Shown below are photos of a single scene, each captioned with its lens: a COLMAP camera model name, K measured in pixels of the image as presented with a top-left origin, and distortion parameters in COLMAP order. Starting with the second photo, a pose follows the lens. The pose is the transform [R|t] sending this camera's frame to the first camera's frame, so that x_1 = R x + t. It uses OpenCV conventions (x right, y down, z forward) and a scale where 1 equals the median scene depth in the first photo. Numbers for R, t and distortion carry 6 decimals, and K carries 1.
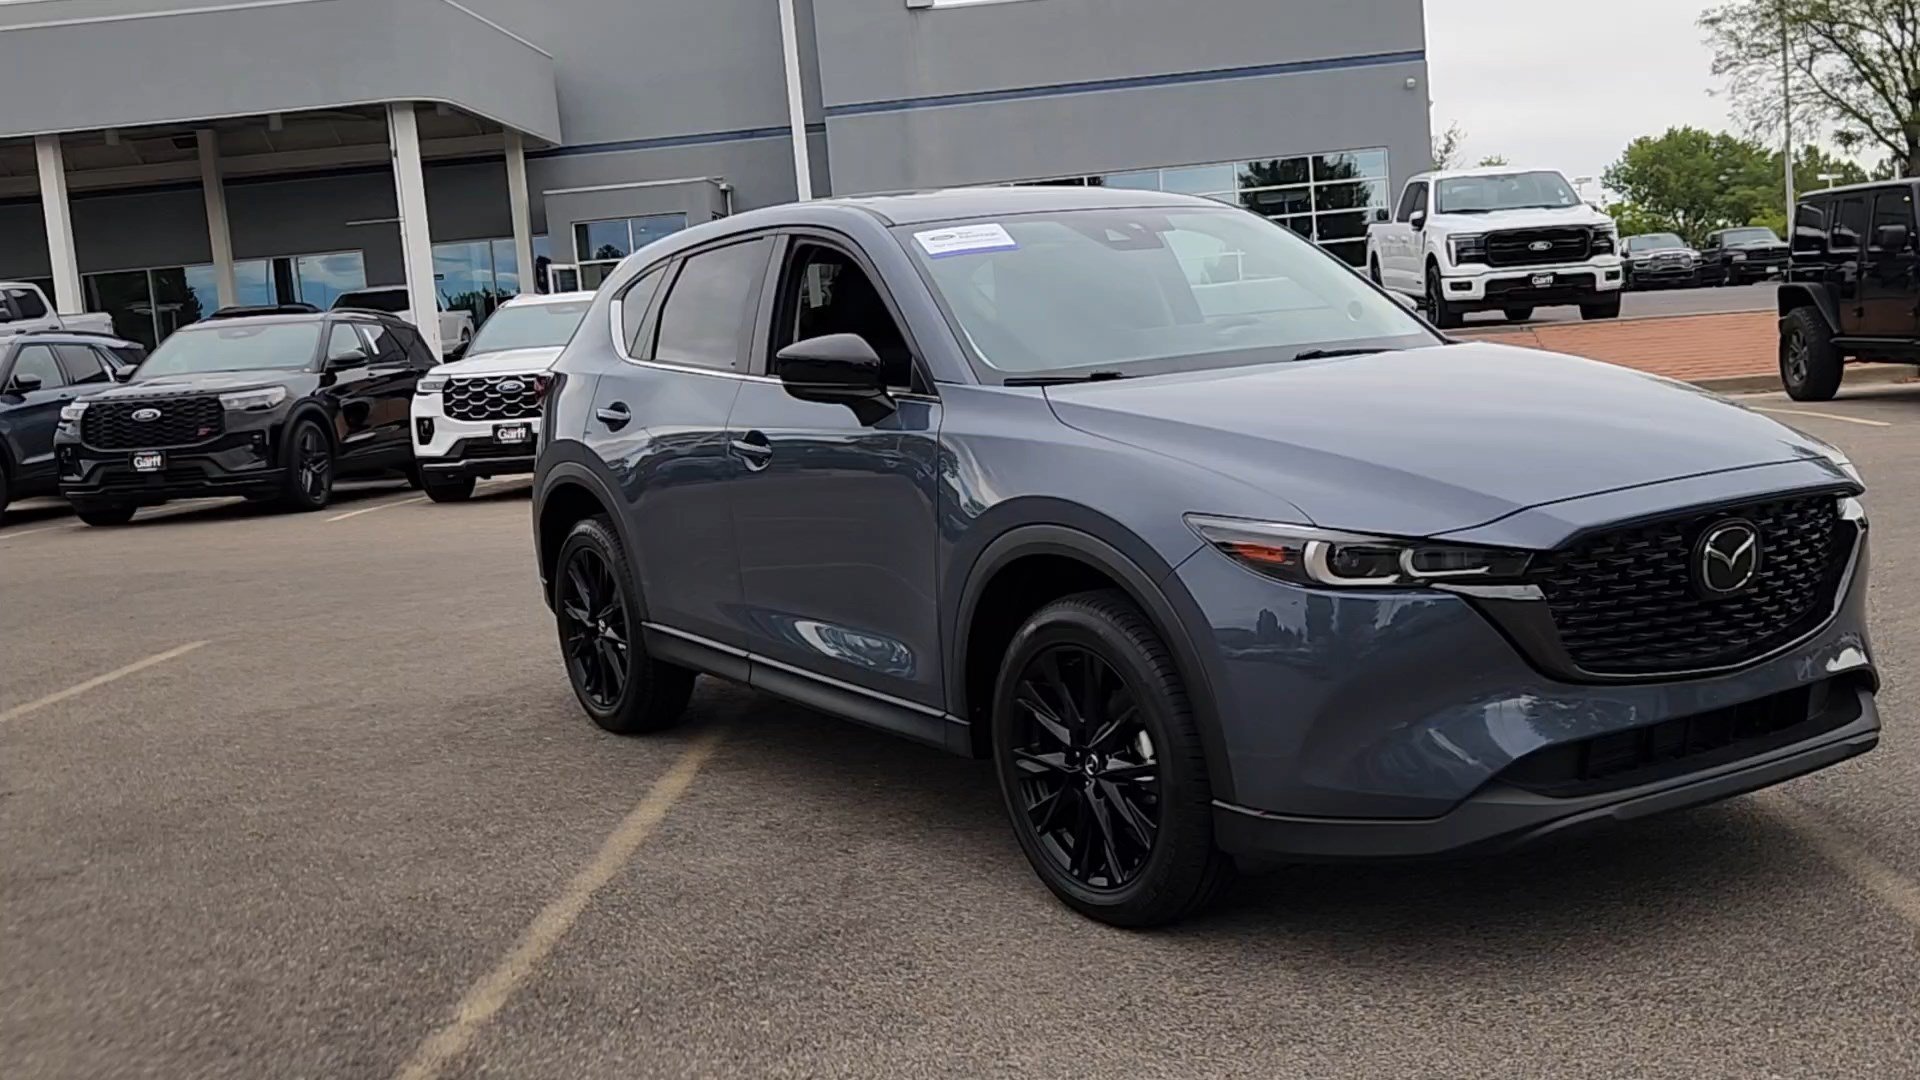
lens RADIAL K [[1974.6, 0, 948.8], [0, 1974.6, 549.4], [0, 0, 1]] dist [0.036700, -0.026883]
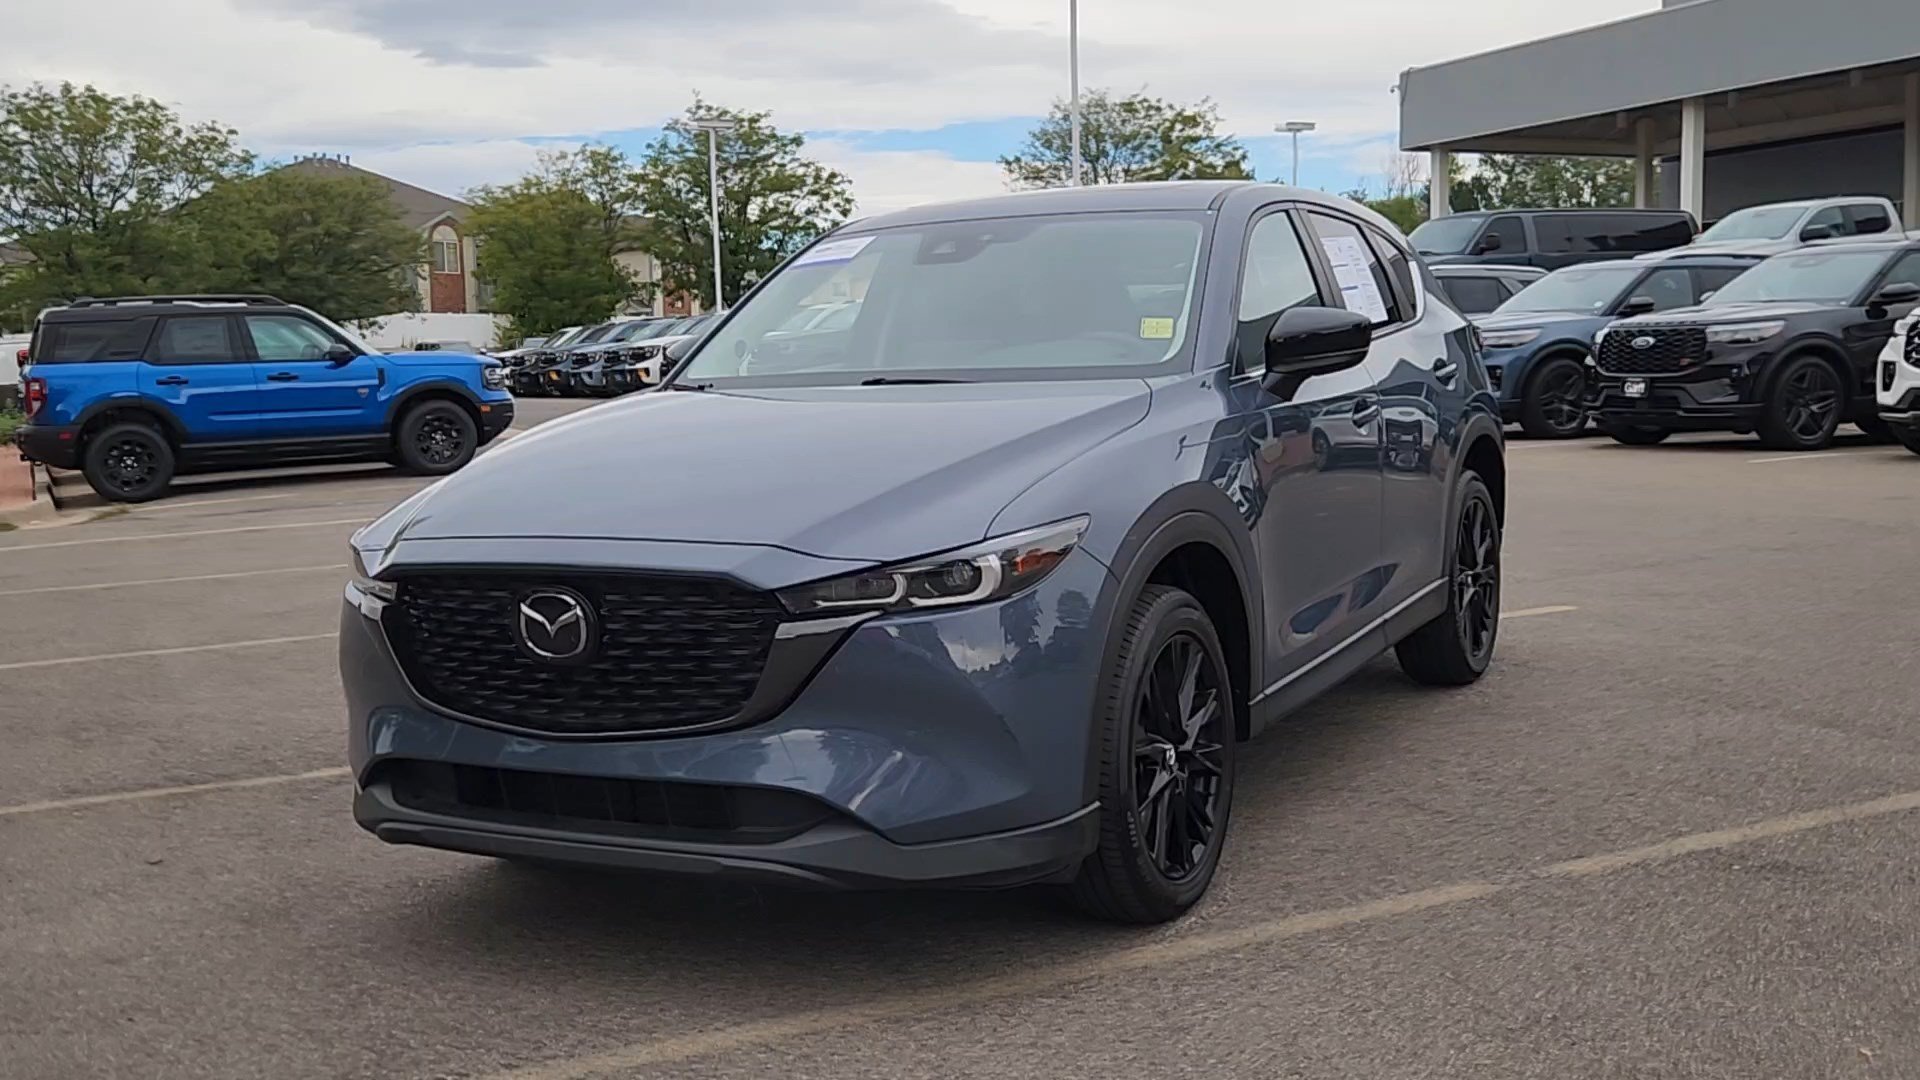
lens RADIAL K [[1974.6, 0, 948.8], [0, 1974.6, 549.4], [0, 0, 1]] dist [0.036700, -0.026883]
pose [[0.511195, 0.144624, -0.847209, 0.305125], [-0.100369, 0.989041, 0.108274, -0.036524], [0.853584, 0.029684, 0.520109, 0.152181]]
